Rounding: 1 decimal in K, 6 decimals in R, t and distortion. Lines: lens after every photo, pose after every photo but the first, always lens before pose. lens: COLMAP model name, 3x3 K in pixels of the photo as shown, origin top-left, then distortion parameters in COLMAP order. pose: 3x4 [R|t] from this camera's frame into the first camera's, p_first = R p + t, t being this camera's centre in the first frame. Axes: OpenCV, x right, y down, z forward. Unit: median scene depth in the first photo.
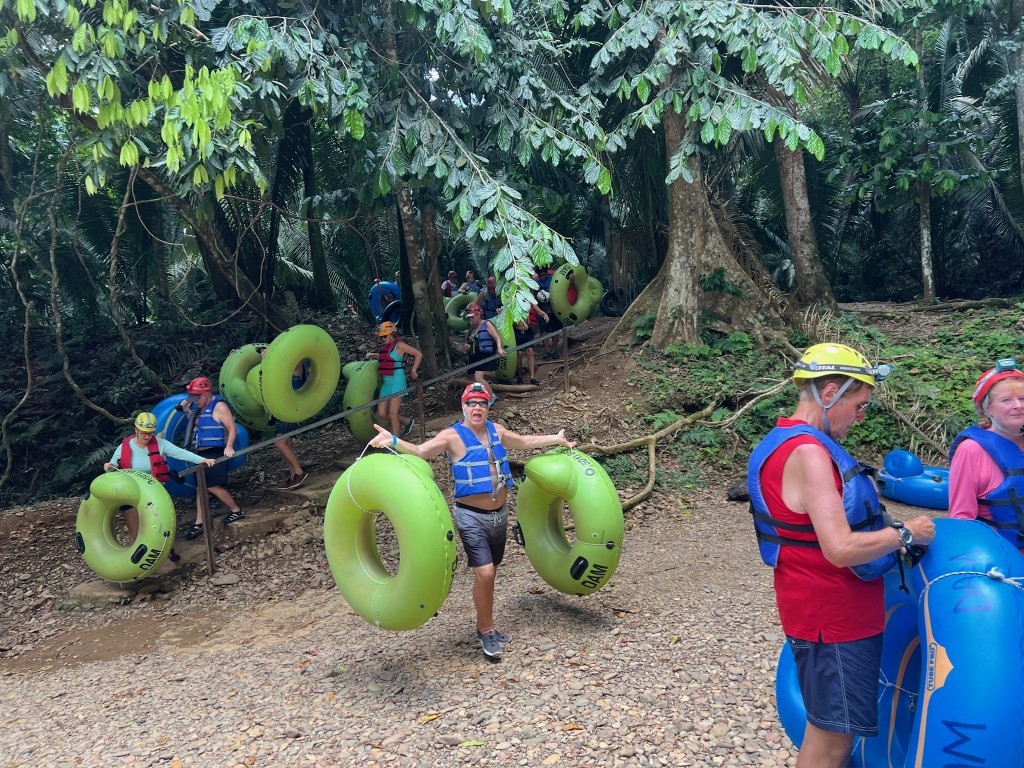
lens RADIAL K [[765.2, 0, 512.0], [0, 765.2, 384.0], [0, 0, 1]] dist [0.108204, -0.123842]
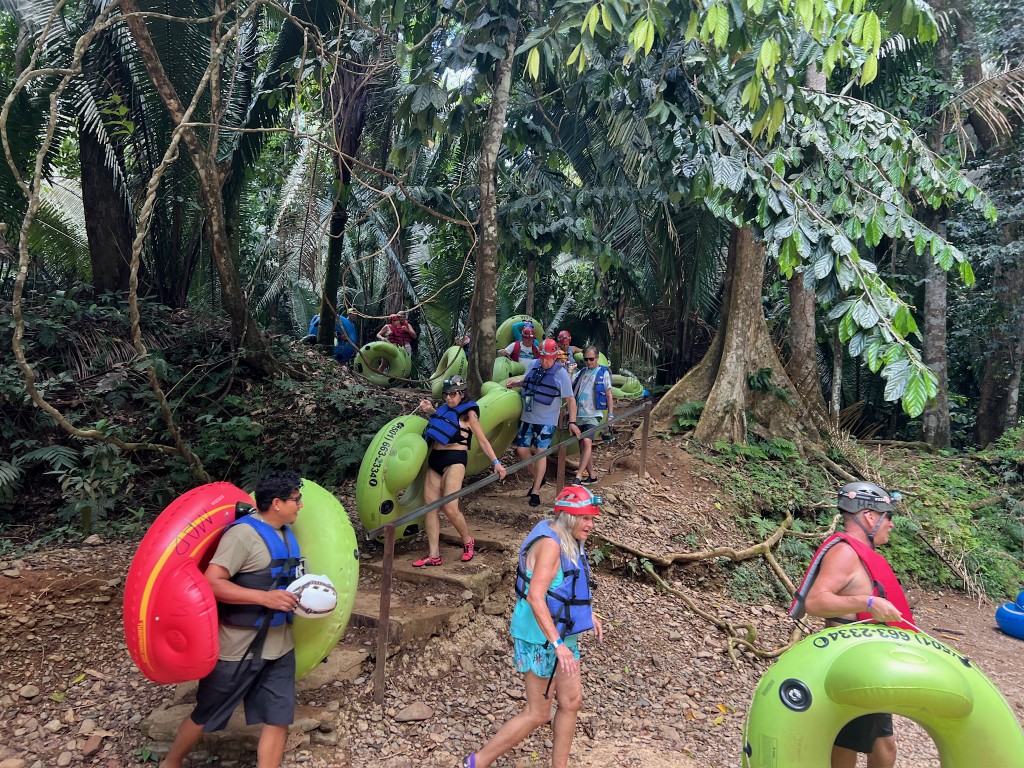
lens RADIAL K [[765.2, 0, 512.0], [0, 765.2, 384.0], [0, 0, 1]] dist [0.108204, -0.123842]
pose [[0.923231, 0.174982, 0.342091, -0.347277], [-0.136842, 0.981649, -0.132814, 0.038999], [-0.359054, 0.075806, 0.930233, 0.226331]]
